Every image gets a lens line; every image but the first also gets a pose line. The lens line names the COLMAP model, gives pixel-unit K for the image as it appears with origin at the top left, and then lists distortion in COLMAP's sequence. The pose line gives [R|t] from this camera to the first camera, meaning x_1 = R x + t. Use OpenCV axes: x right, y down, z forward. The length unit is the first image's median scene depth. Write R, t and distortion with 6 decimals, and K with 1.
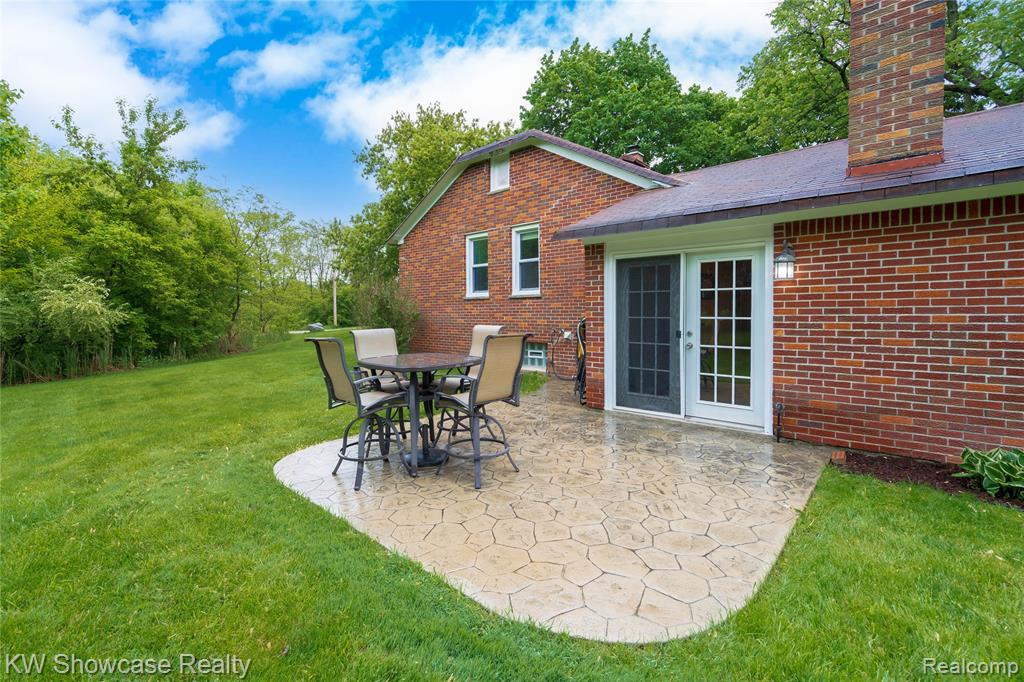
lens RADIAL K [[459.3, 0, 504.2], [0, 459.3, 326.4], [0, 0, 1]] dist [-0.002096, 0.007524]
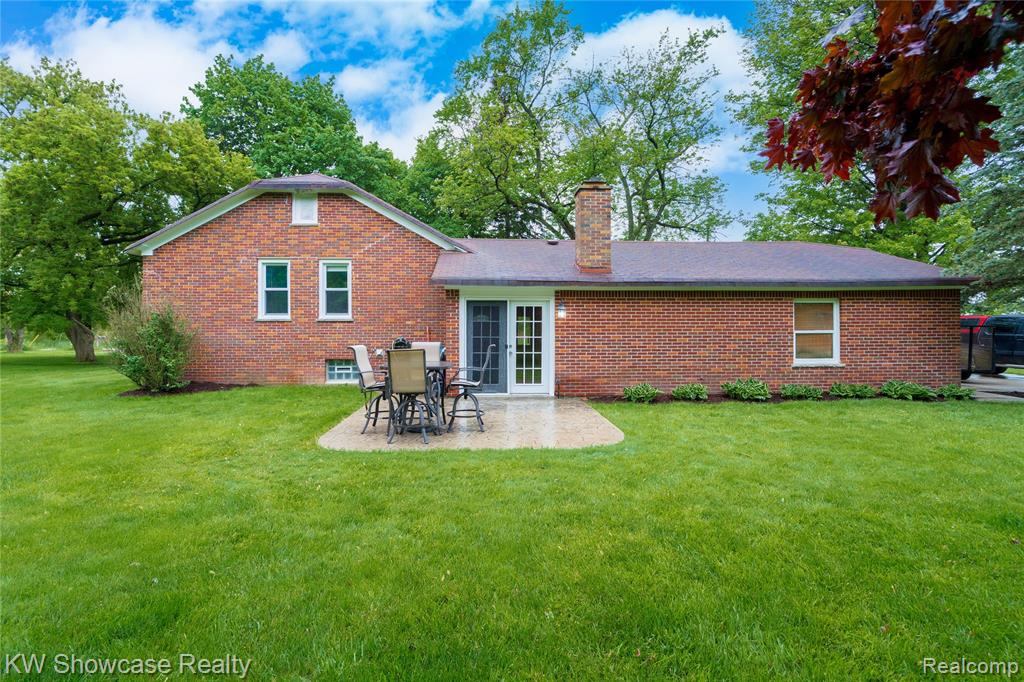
lens RADIAL K [[459.3, 0, 504.2], [0, 459.3, 326.4], [0, 0, 1]] dist [-0.002096, 0.007524]
pose [[0.698850, 0.008651, 0.715216, -0.524546], [0.022330, 0.999176, -0.033905, -0.000440], [-0.714919, 0.039665, 0.698081, -0.124724]]
